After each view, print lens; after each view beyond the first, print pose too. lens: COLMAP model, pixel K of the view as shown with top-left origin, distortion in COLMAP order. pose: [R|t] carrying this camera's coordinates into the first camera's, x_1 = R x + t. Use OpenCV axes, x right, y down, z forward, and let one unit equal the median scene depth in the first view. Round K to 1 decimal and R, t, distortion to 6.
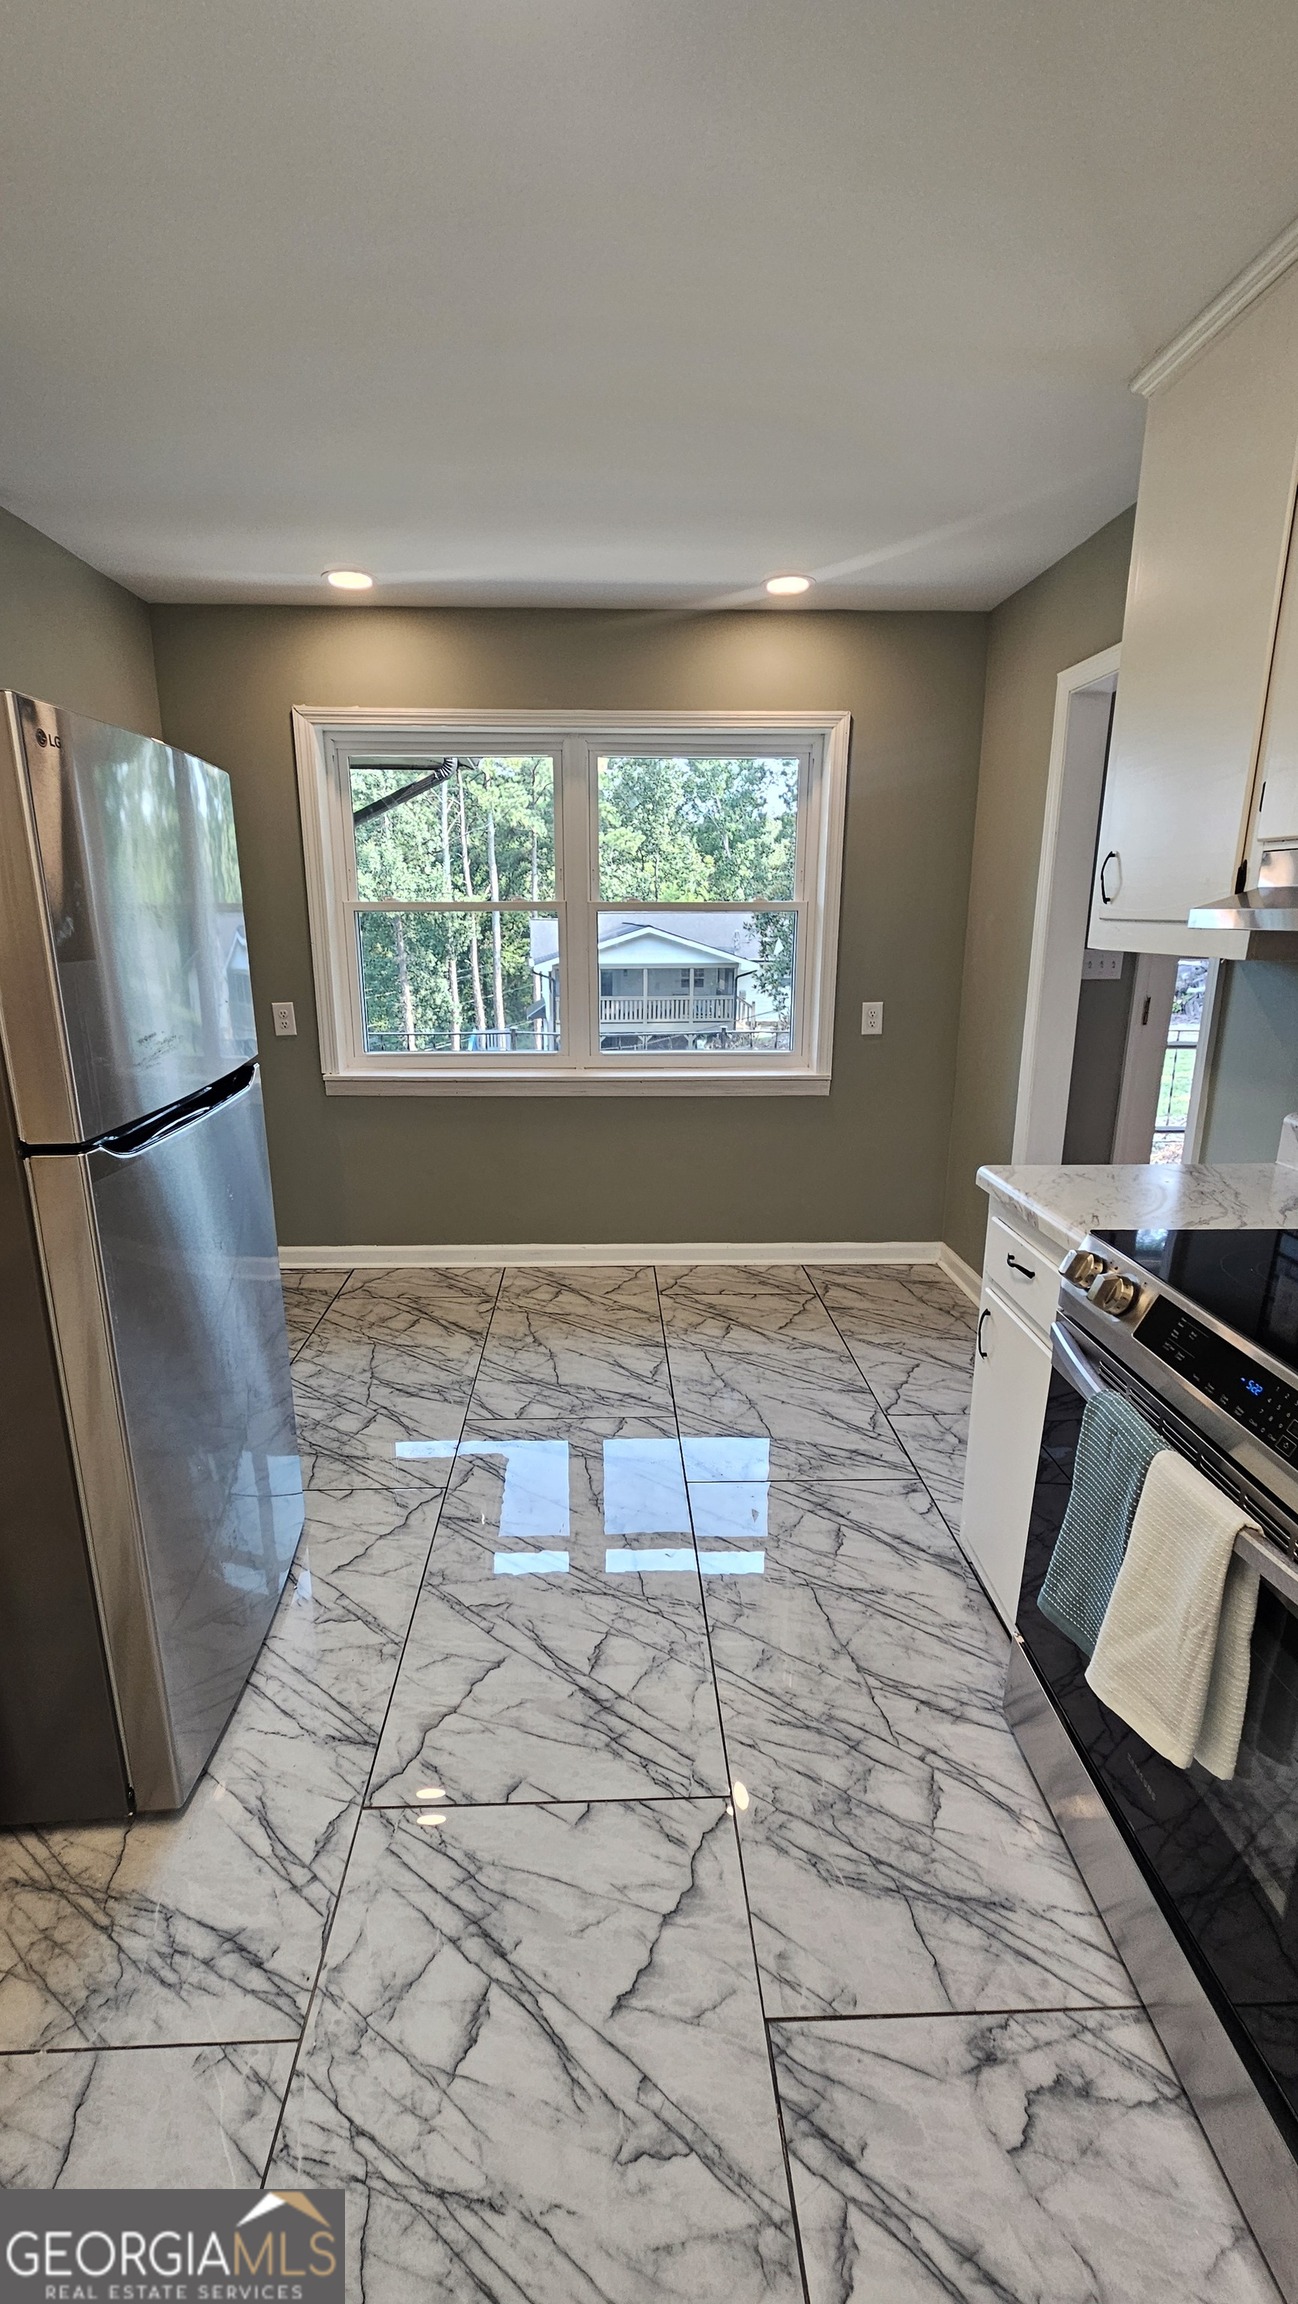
lens RADIAL K [[945.5, 0, 630.5], [0, 945.5, 1148.7], [0, 0, 1]] dist [0.004844, 0.000036]
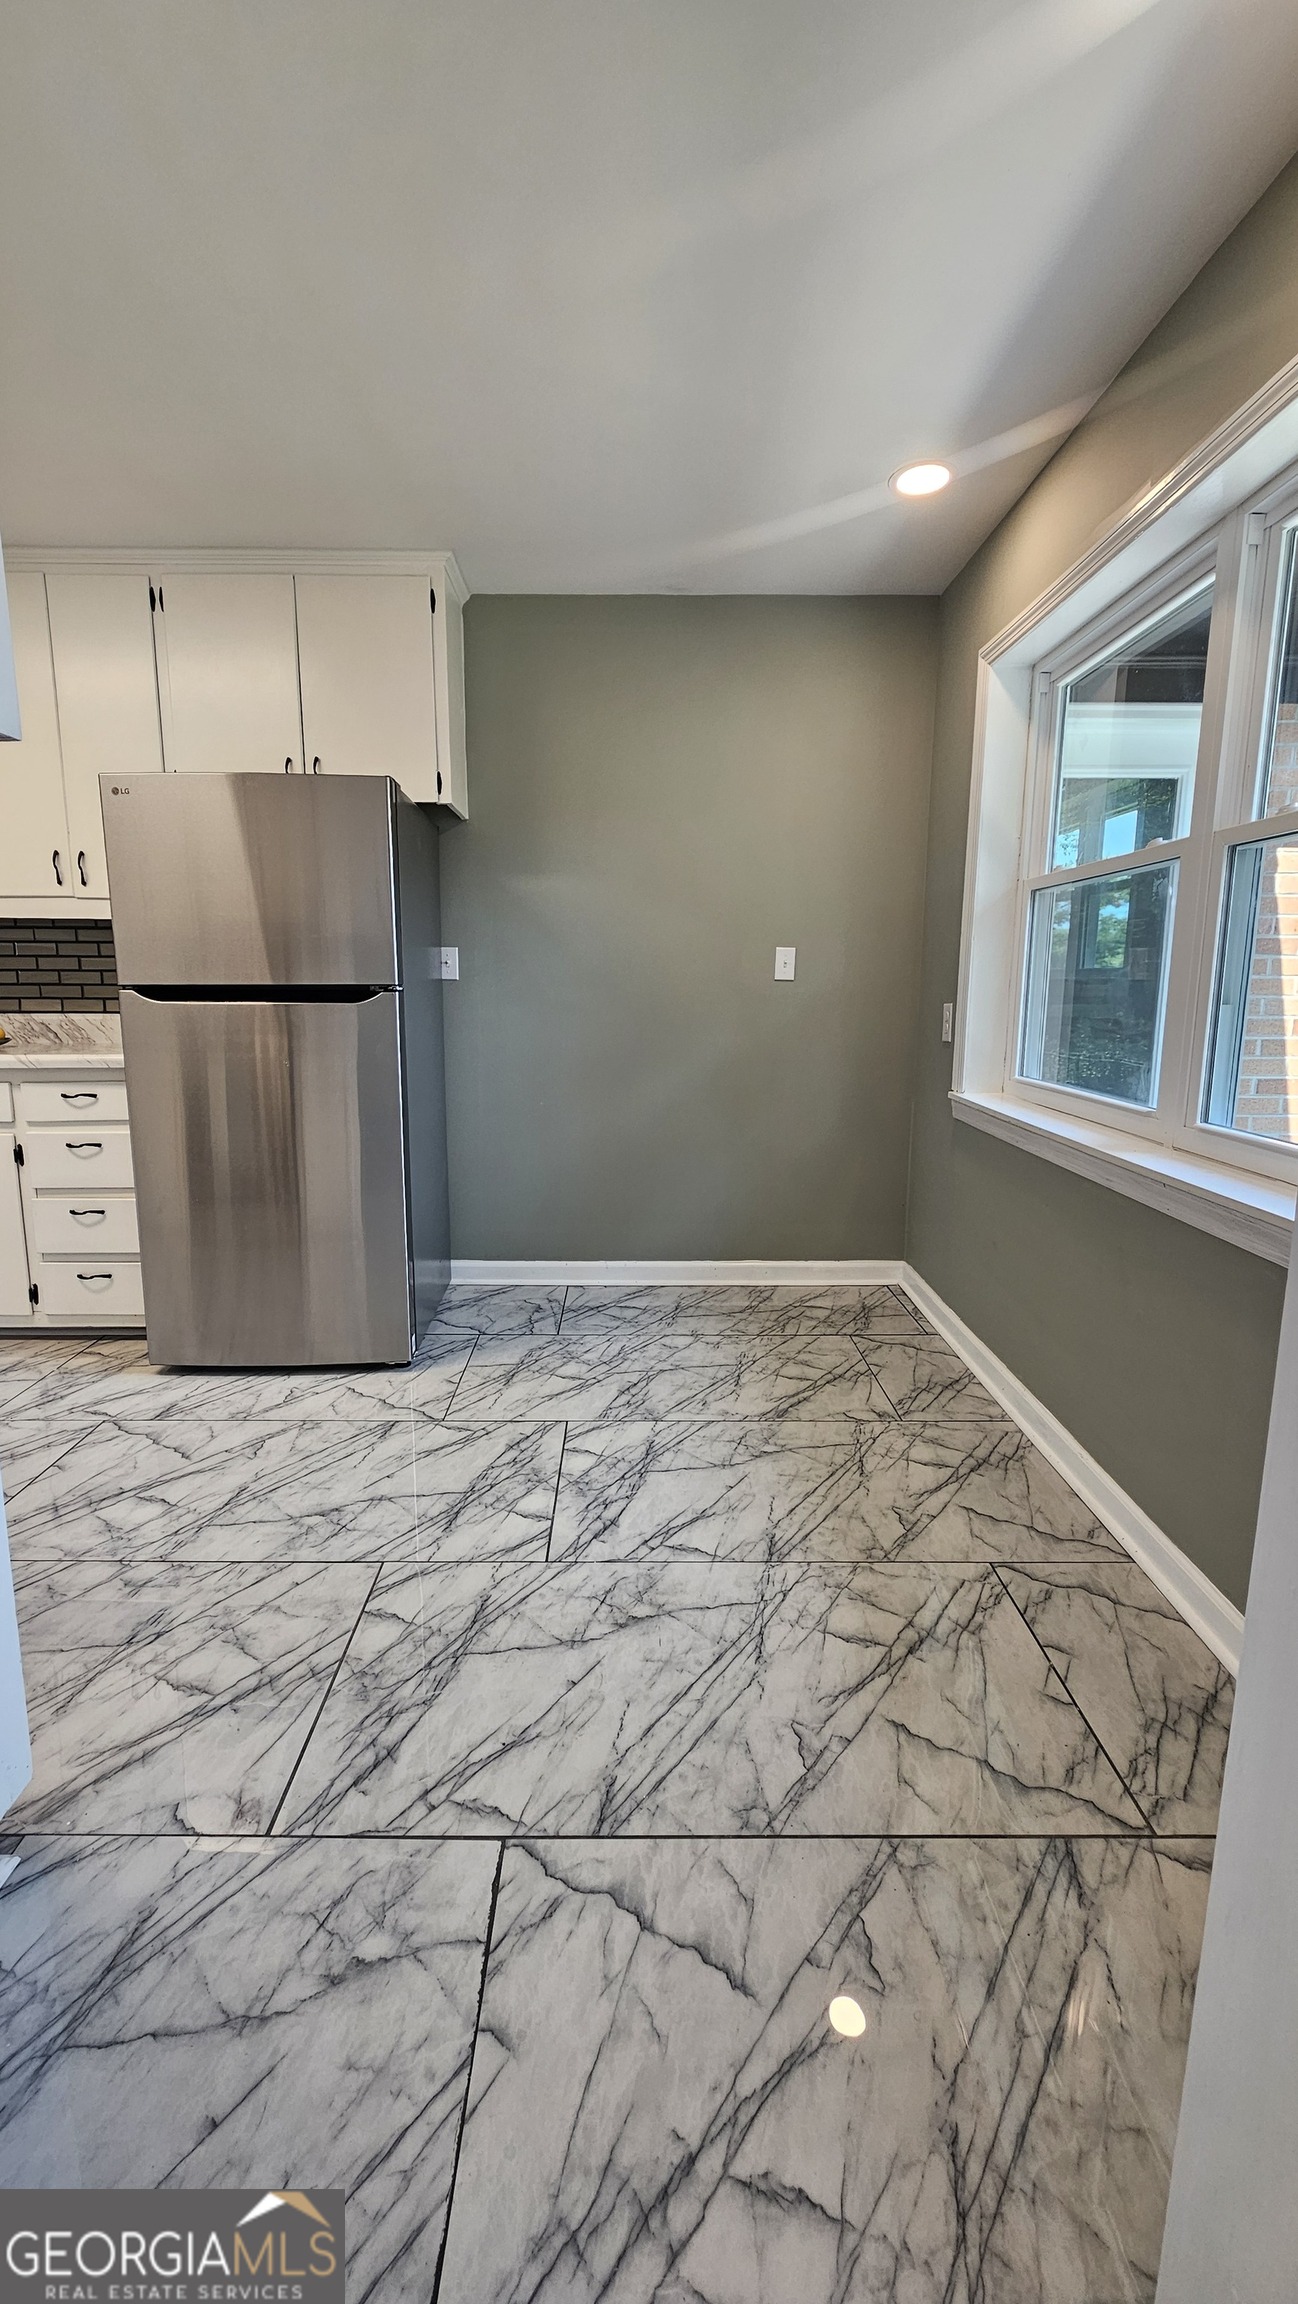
lens RADIAL K [[945.5, 0, 632.7], [0, 945.5, 1132.8], [0, 0, 1]] dist [0.004844, 0.000036]
pose [[-0.028571, 0.160943, -0.986550, 0.624775], [-0.251042, 0.954166, 0.162930, -0.132560], [0.967555, 0.252320, 0.013142, 0.899004]]
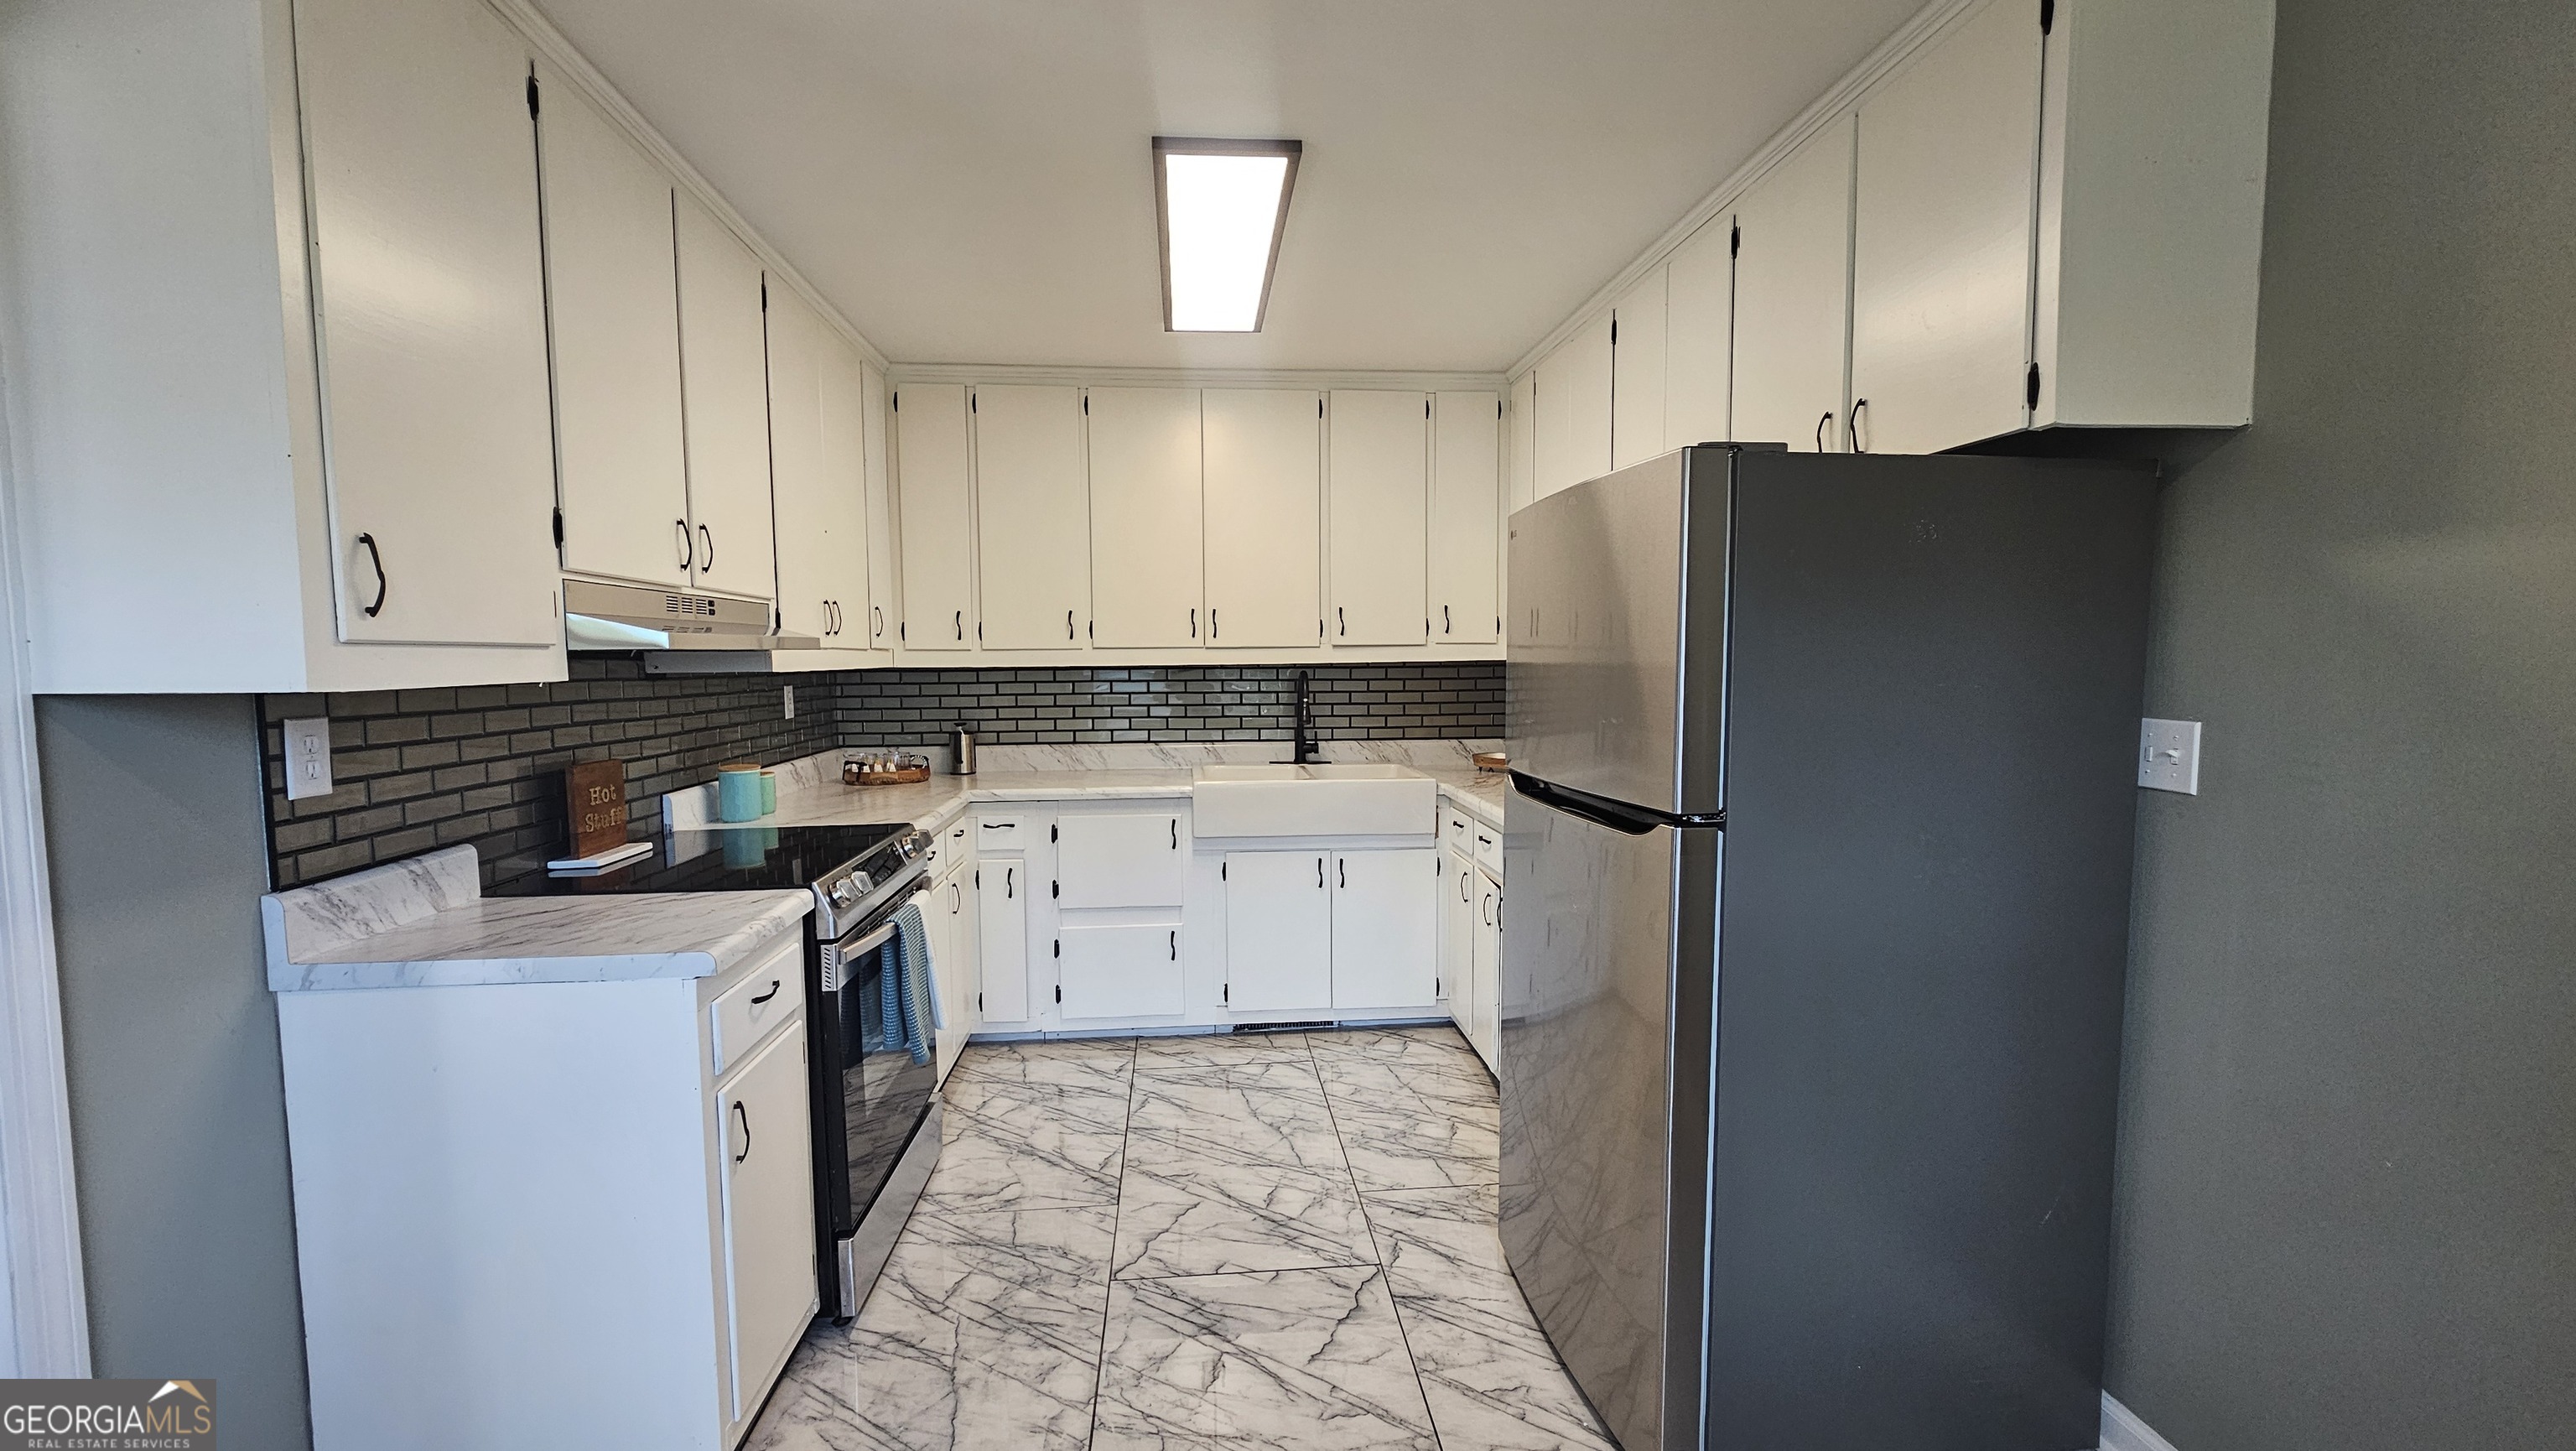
lens RADIAL K [[1057.2, 0, 1281.5], [0, 1057.2, 729.3], [0, 0, 1]] dist [0.004844, 0.000036]
pose [[-0.997991, 0.012432, -0.062119, -0.027112], [-0.007683, 0.949563, 0.313483, -0.275654], [0.062883, 0.313331, -0.947560, 1.154375]]
